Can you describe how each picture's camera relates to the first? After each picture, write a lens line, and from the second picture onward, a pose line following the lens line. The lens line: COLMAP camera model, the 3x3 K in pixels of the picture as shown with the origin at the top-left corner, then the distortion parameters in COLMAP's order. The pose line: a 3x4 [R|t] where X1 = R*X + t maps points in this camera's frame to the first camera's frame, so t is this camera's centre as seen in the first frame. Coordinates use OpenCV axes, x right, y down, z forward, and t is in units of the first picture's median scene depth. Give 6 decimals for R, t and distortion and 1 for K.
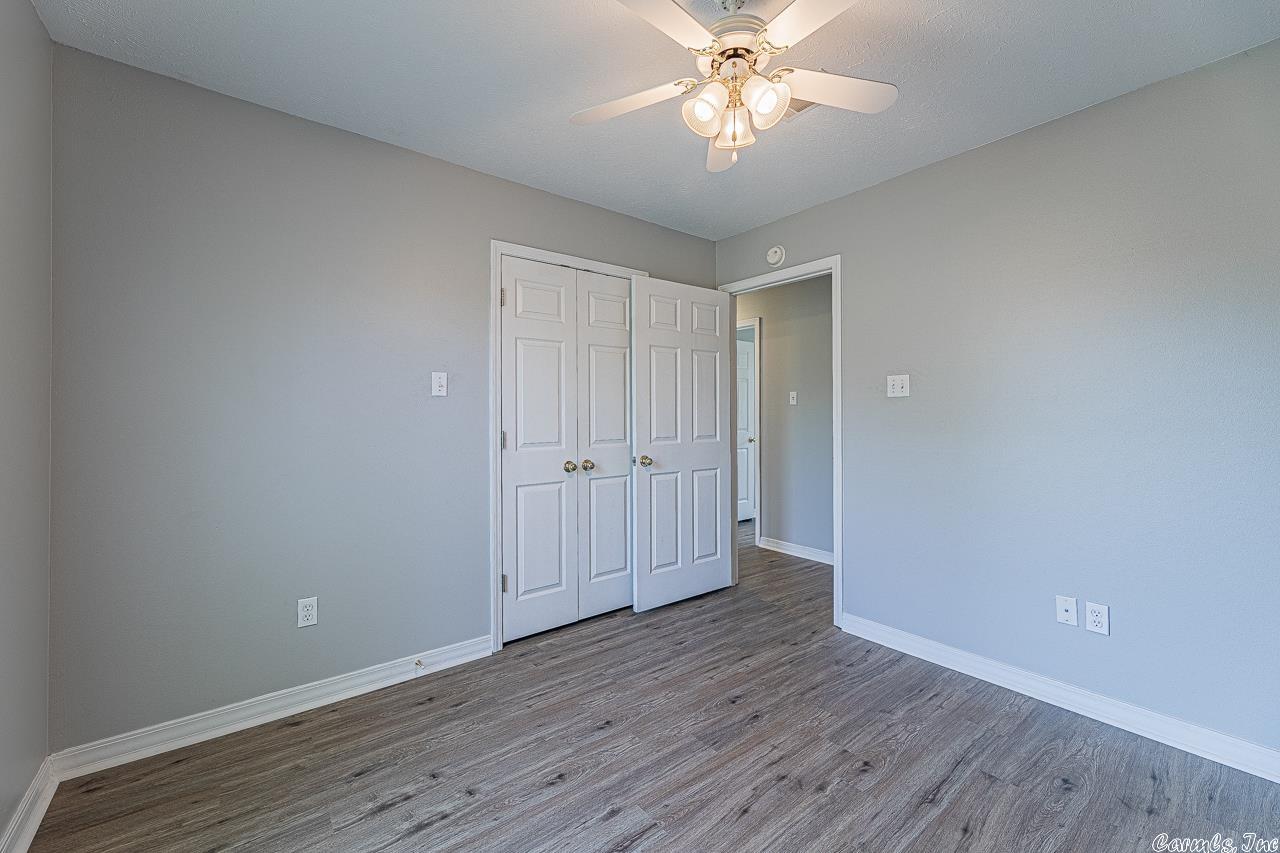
lens RADIAL K [[514.1, 0, 628.9], [0, 514.1, 408.4], [0, 0, 1]] dist [0.001139, 0.000094]
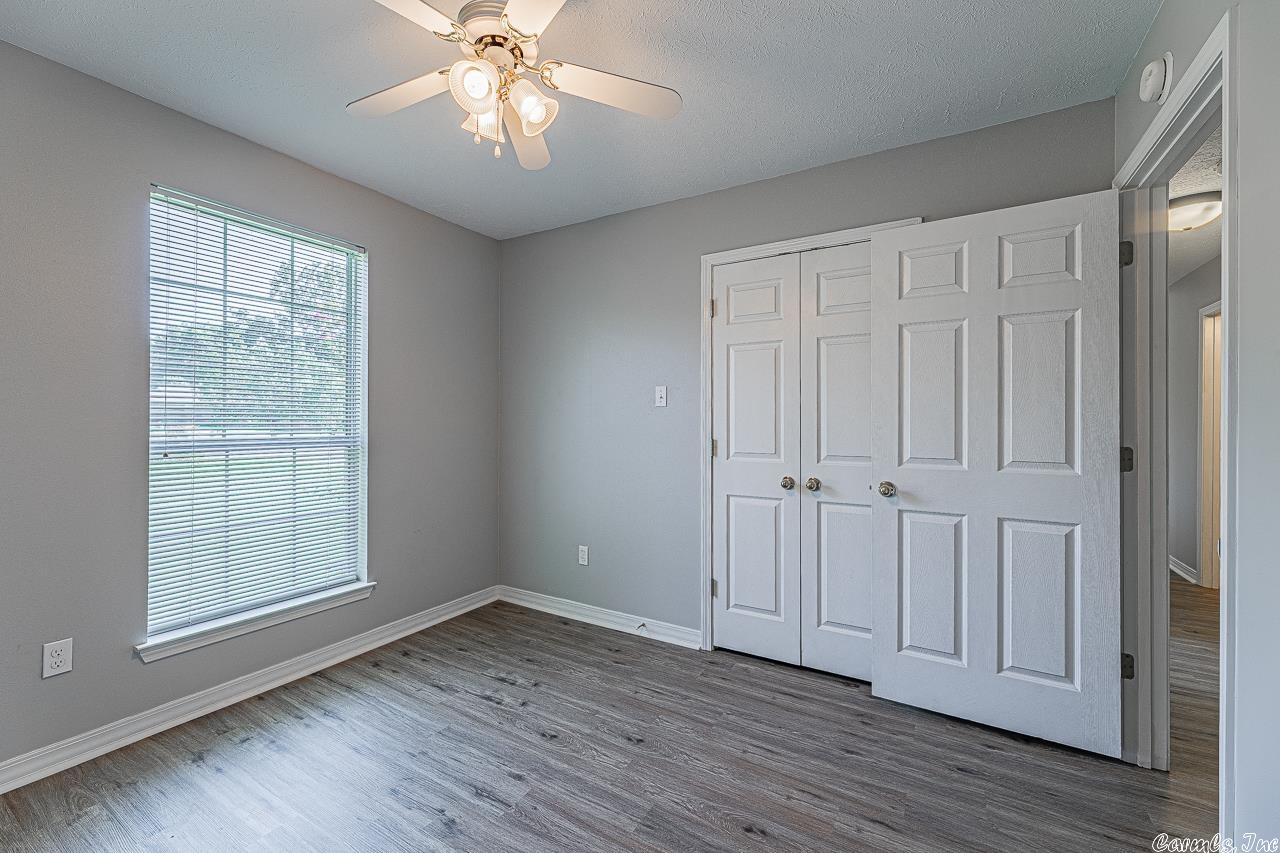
lens RADIAL K [[514.1, 0, 649.7], [0, 514.1, 420.1], [0, 0, 1]] dist [0.001139, 0.000094]
pose [[0.382534, -0.001450, -0.923940, 0.785203], [0.002459, 0.999997, -0.000551, 0.008958], [0.923938, -0.002061, 0.382537, 0.592369]]
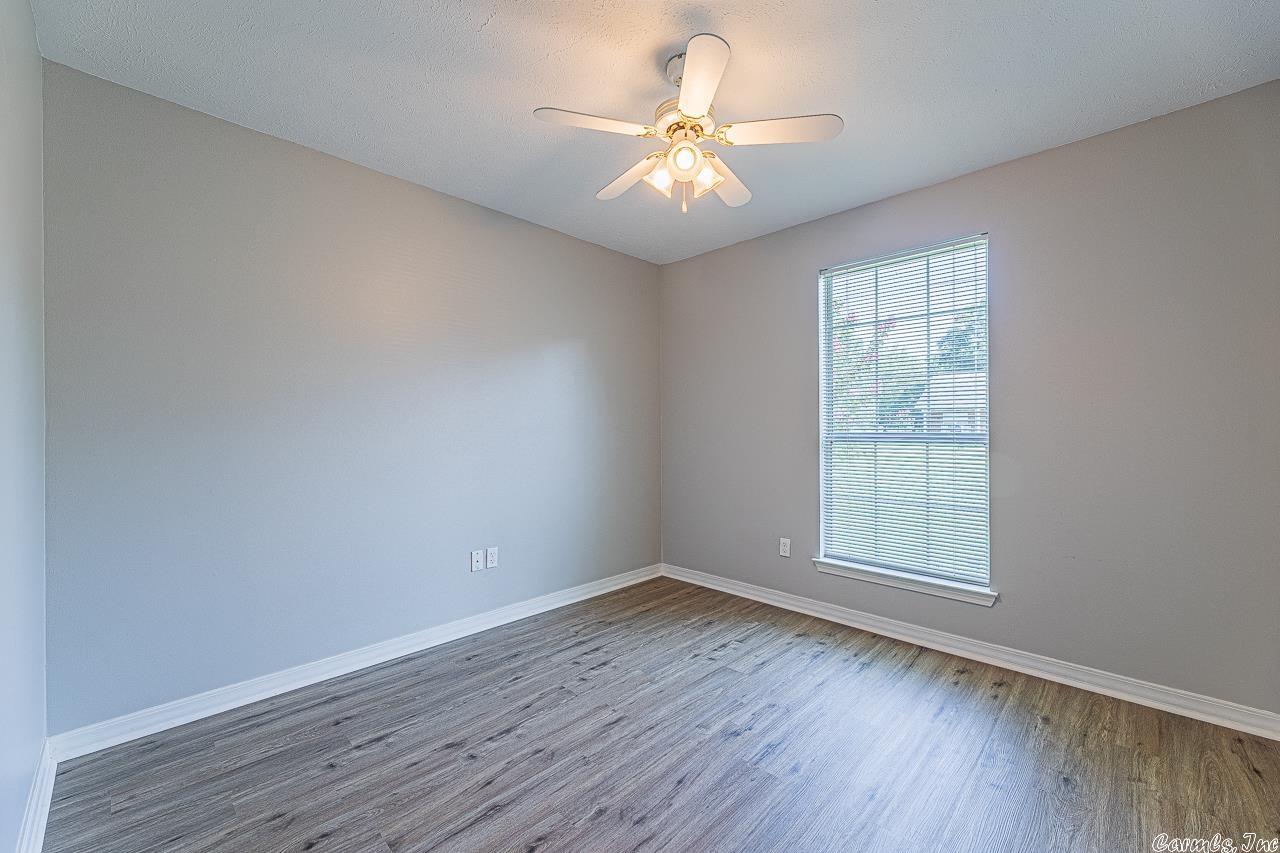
lens RADIAL K [[514.1, 0, 640.2], [0, 514.1, 429.2], [0, 0, 1]] dist [0.001139, 0.000094]
pose [[-0.988420, 0.004603, -0.151676, 0.331548], [0.004537, 0.999989, 0.000780, 0.030604], [0.151678, 0.000083, -0.988430, 1.454067]]
